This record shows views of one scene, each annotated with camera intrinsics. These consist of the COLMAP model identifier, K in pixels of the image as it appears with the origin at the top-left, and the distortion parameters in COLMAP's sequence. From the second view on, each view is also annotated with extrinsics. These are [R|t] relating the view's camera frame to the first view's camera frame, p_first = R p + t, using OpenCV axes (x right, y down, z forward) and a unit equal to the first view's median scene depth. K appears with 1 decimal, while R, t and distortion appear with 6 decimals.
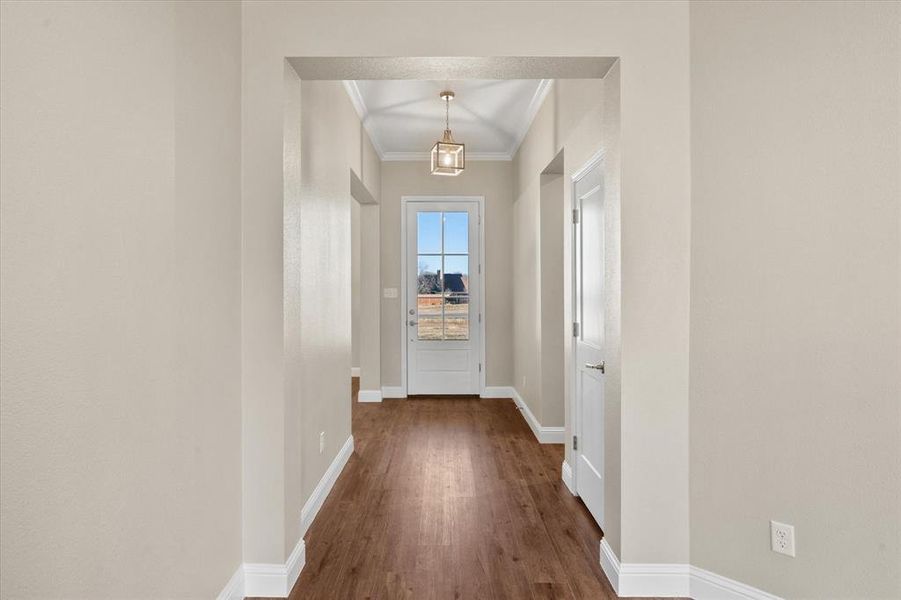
lens RADIAL K [[360.5, 0, 448.3], [0, 360.5, 291.2], [0, 0, 1]] dist [-0.000391, -0.000079]
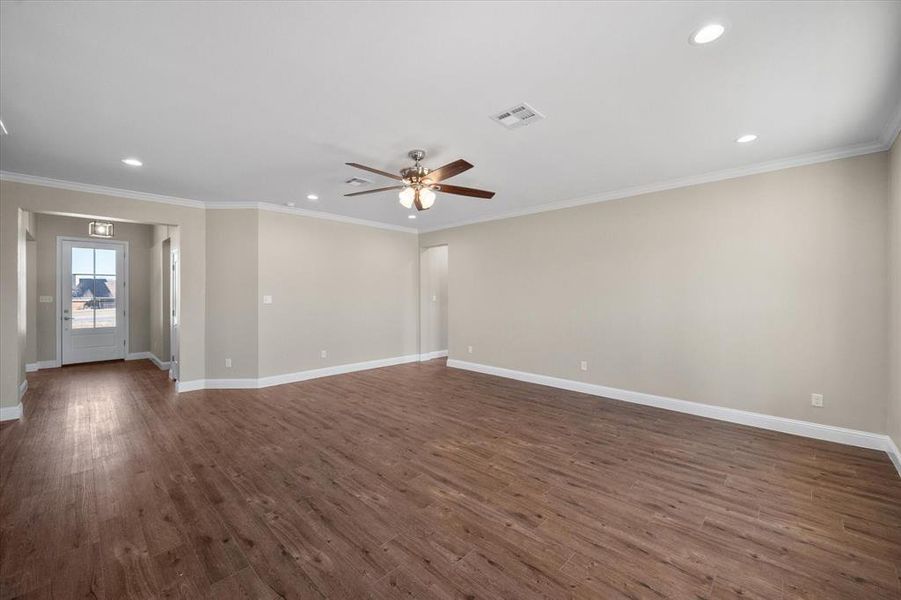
lens RADIAL K [[360.5, 0, 448.3], [0, 360.5, 291.2], [0, 0, 1]] dist [-0.000391, -0.000079]
pose [[0.693763, 0.004870, 0.720187, -0.077666], [-0.001743, 0.999986, -0.005083, -0.023826], [-0.720202, 0.002271, 0.693761, -1.277583]]
